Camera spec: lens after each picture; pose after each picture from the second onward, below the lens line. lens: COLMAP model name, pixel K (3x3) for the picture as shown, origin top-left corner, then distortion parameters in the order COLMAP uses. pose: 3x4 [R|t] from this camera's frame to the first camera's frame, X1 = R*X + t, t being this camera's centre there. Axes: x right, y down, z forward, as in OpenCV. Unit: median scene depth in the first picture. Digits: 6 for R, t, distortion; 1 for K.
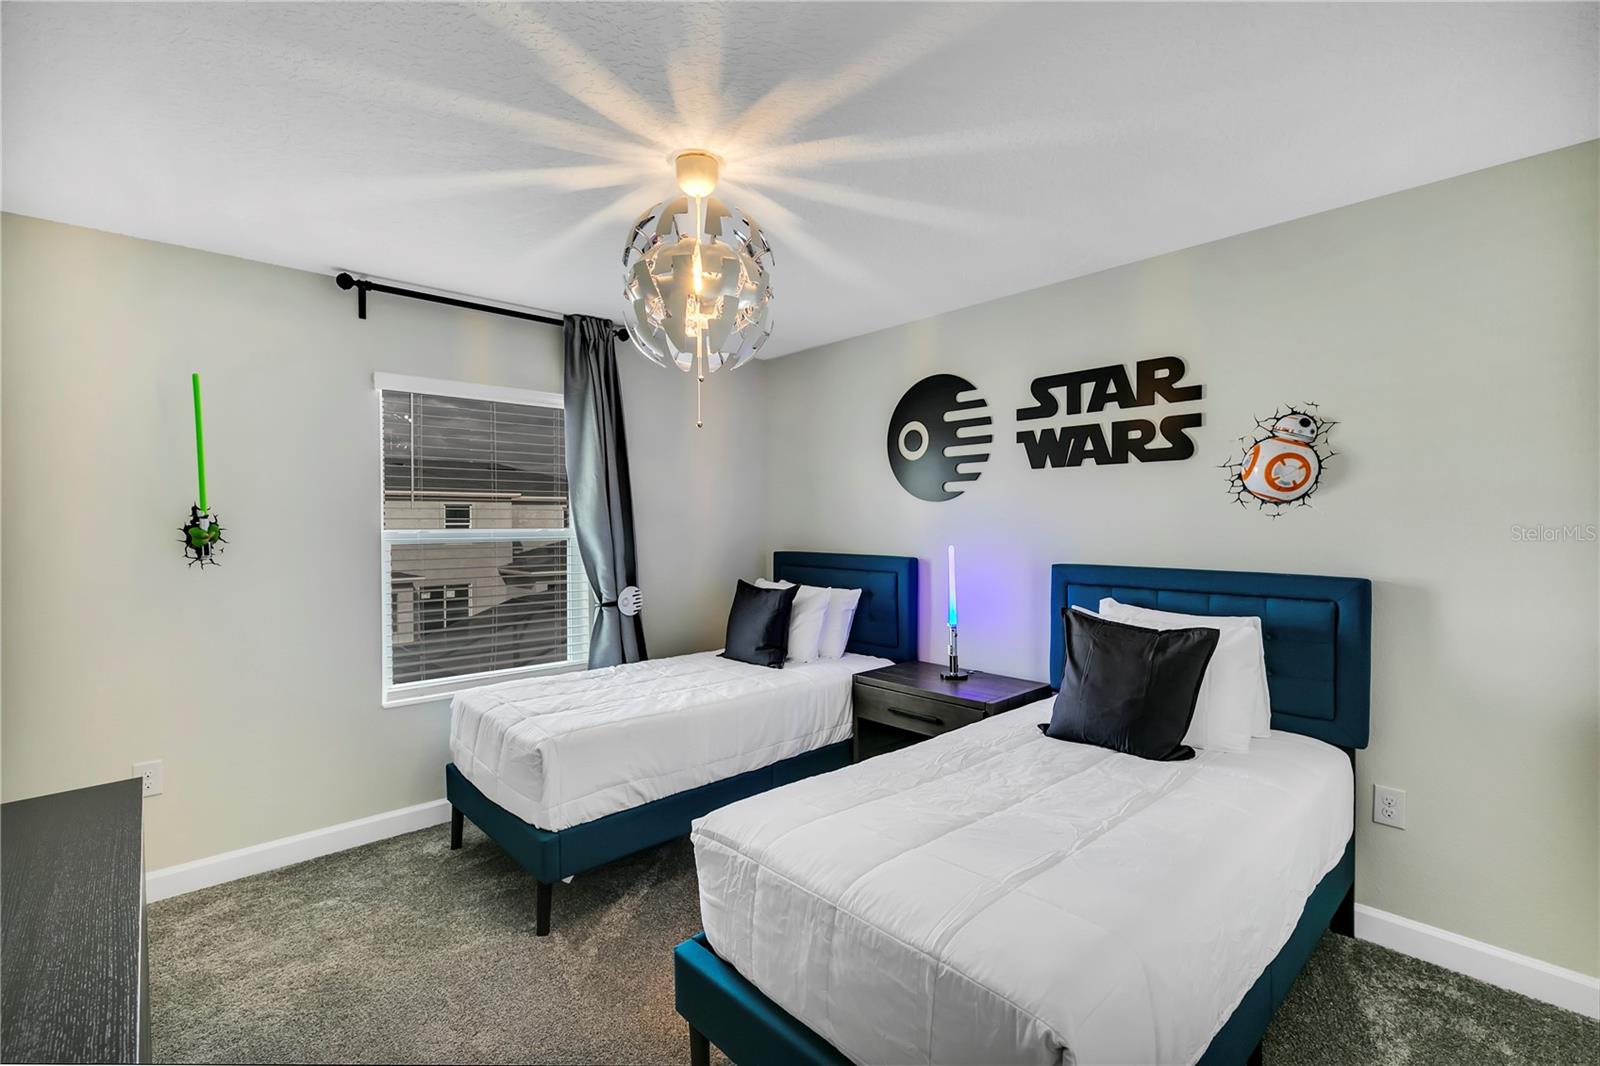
lens RADIAL K [[709.9, 0, 793.9], [0, 709.9, 529.8], [0, 0, 1]] dist [-0.000724, -0.000087]
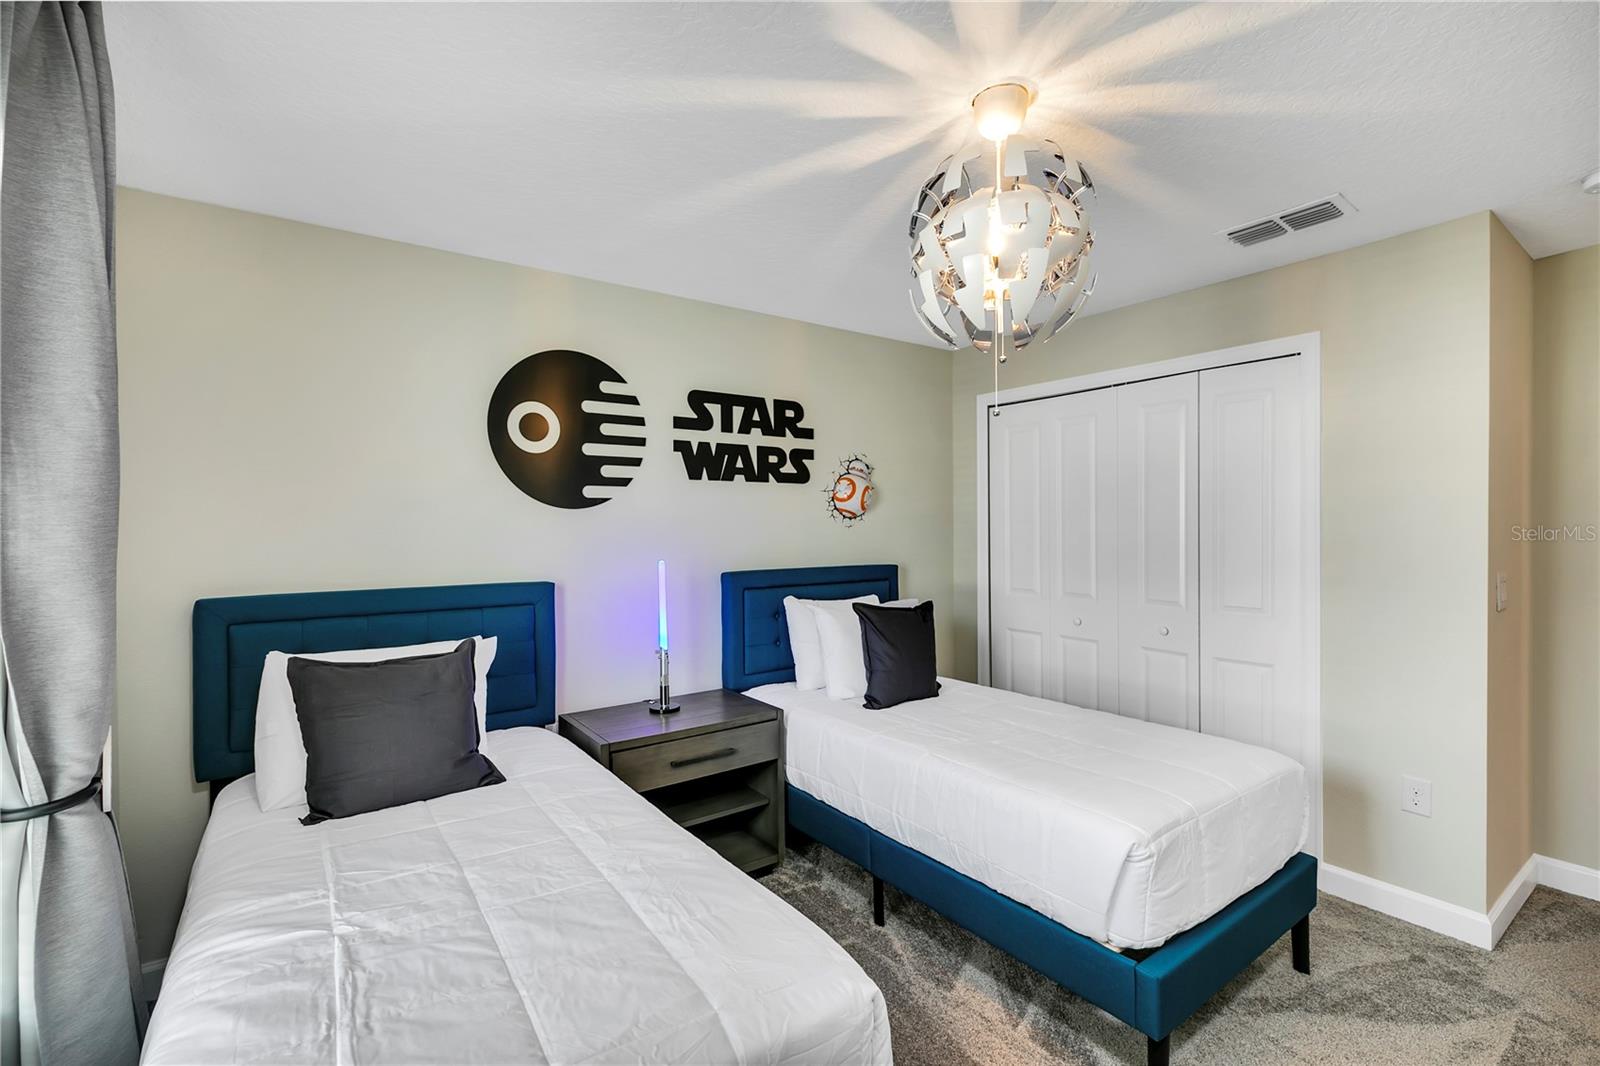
lens RADIAL K [[709.9, 0, 793.9], [0, 709.9, 529.8], [0, 0, 1]] dist [-0.000724, -0.000087]
pose [[0.113497, -0.001838, 0.993537, -0.660027], [0.021999, 0.999758, -0.000663, -0.011945], [-0.993295, 0.021932, 0.113510, 0.772313]]
